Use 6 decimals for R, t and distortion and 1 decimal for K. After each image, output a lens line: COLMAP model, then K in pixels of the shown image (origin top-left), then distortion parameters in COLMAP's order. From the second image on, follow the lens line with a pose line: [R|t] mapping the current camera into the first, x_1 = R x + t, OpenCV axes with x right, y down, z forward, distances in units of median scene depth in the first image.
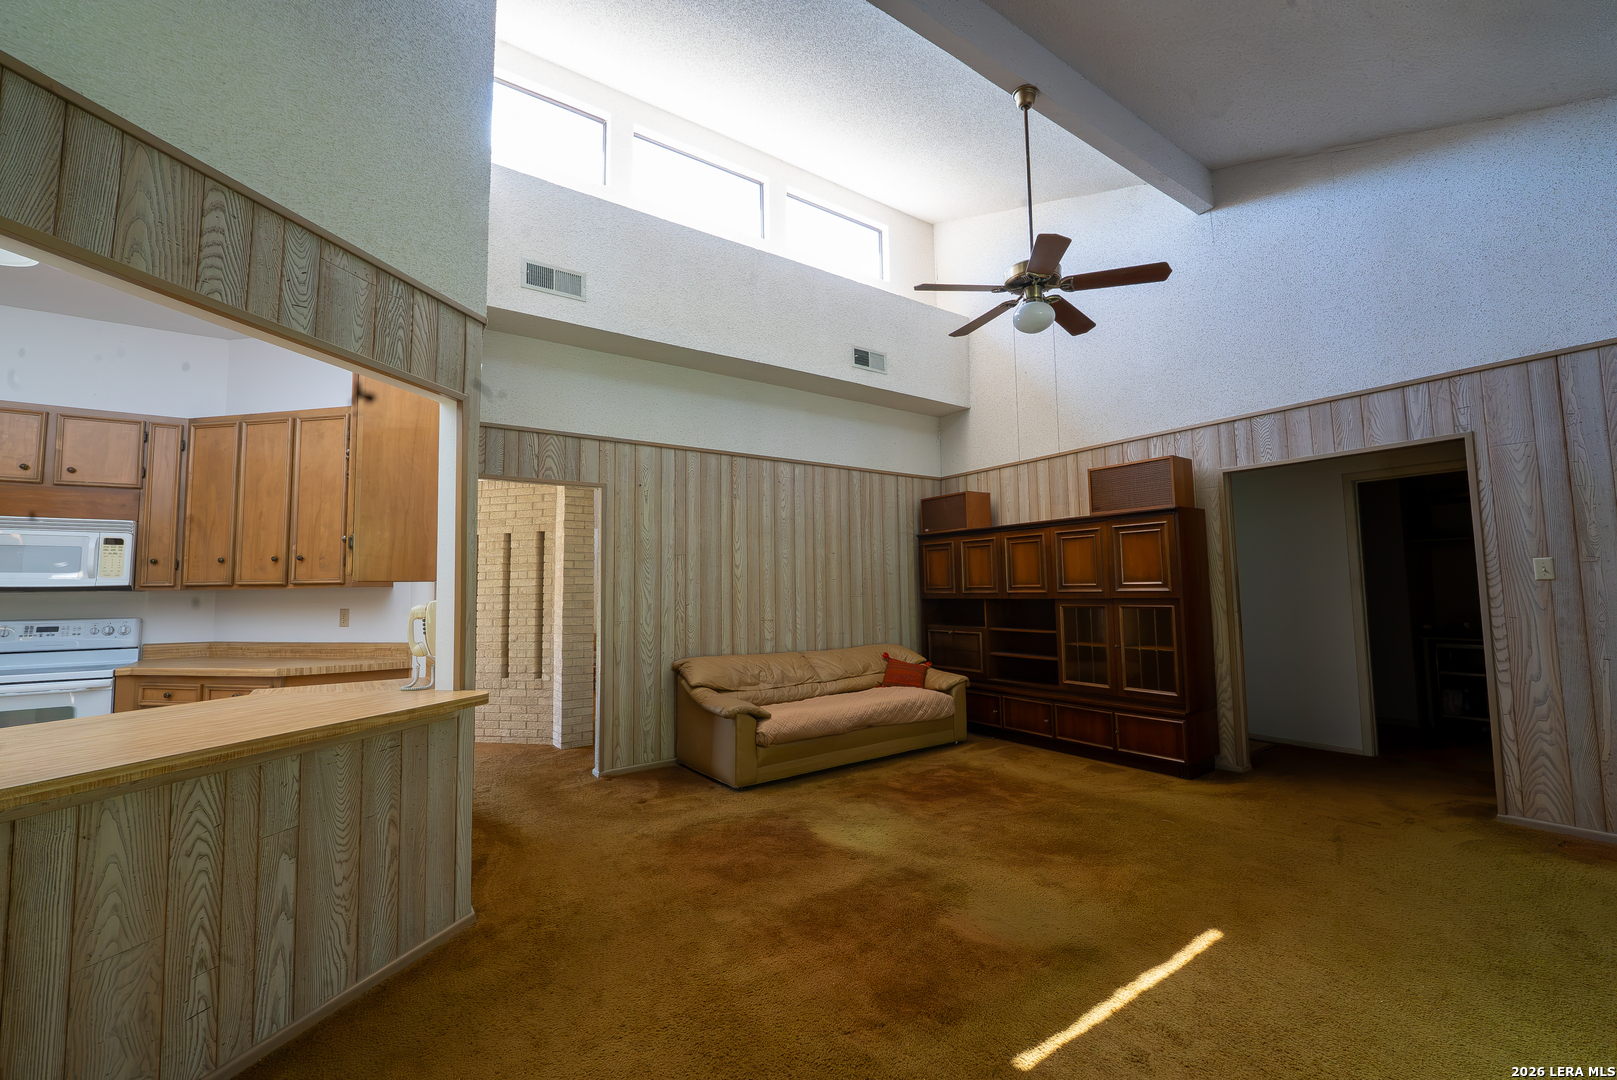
lens RADIAL K [[661.2, 0, 808.4], [0, 661.2, 535.6], [0, 0, 1]] dist [-0.003840, -0.005429]
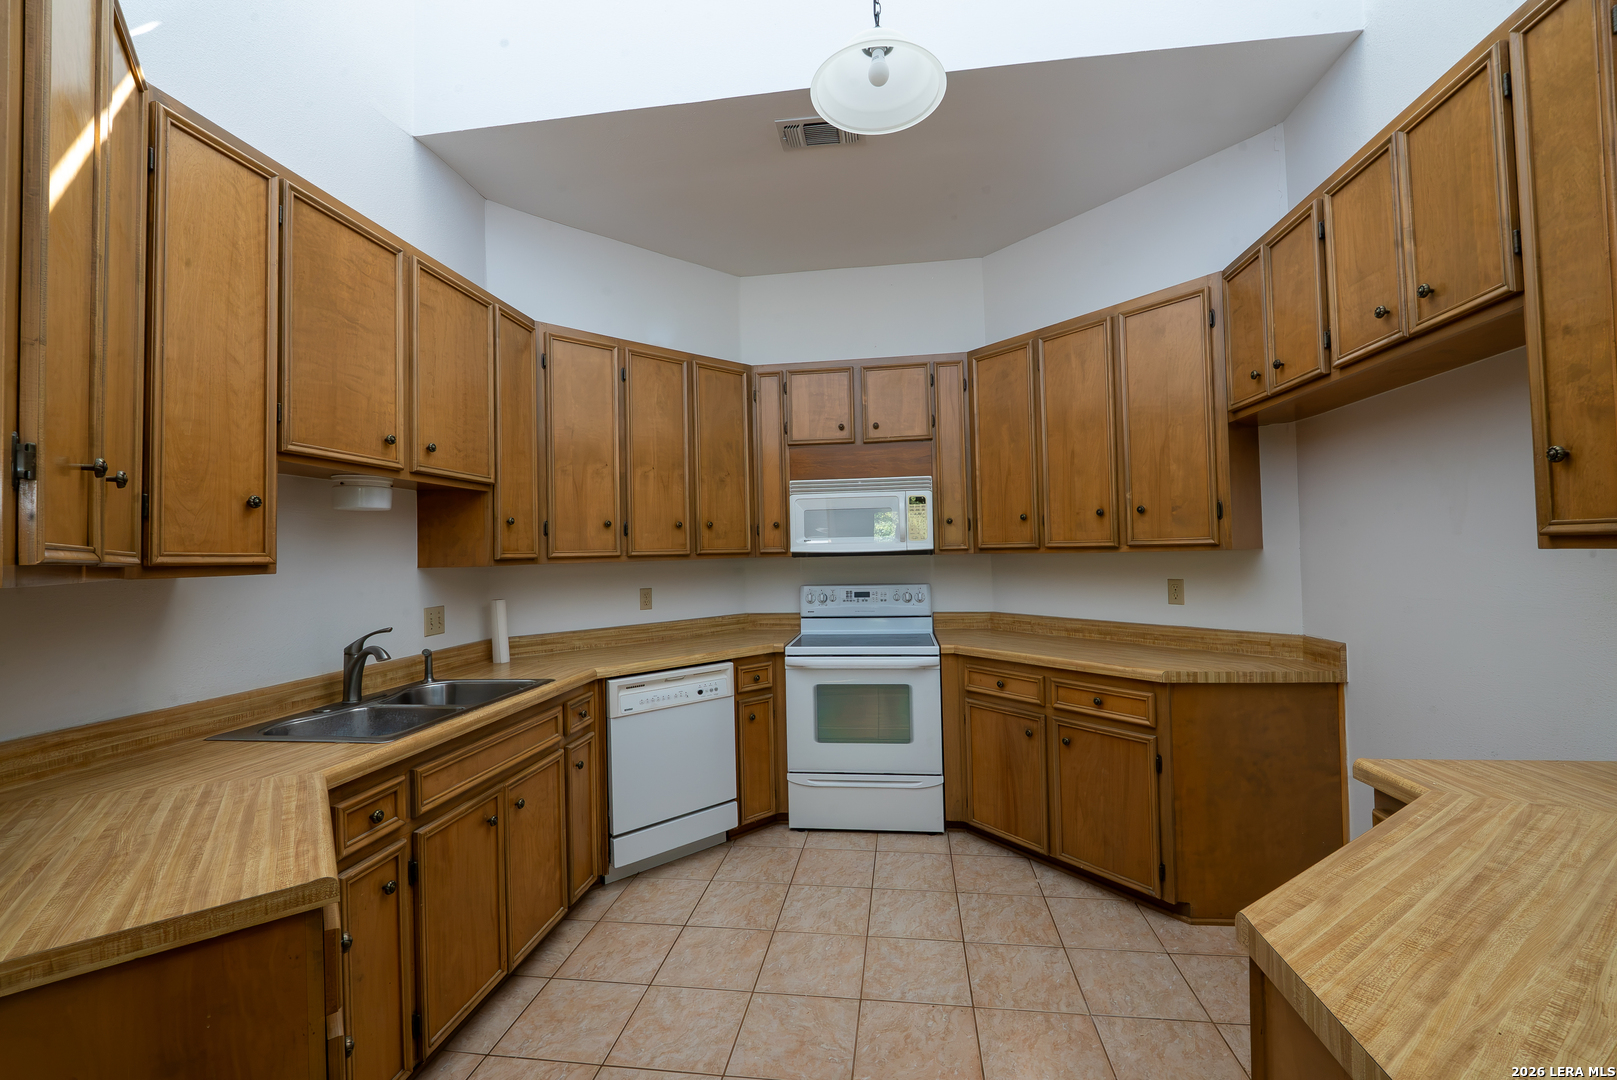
lens RADIAL K [[661.2, 0, 808.4], [0, 661.2, 535.6], [0, 0, 1]] dist [-0.003840, -0.005429]
pose [[0.723443, -0.017336, -0.690167, -0.536533], [0.066054, 0.996837, 0.044199, 0.007062], [0.687217, -0.077564, 0.722299, 0.235531]]
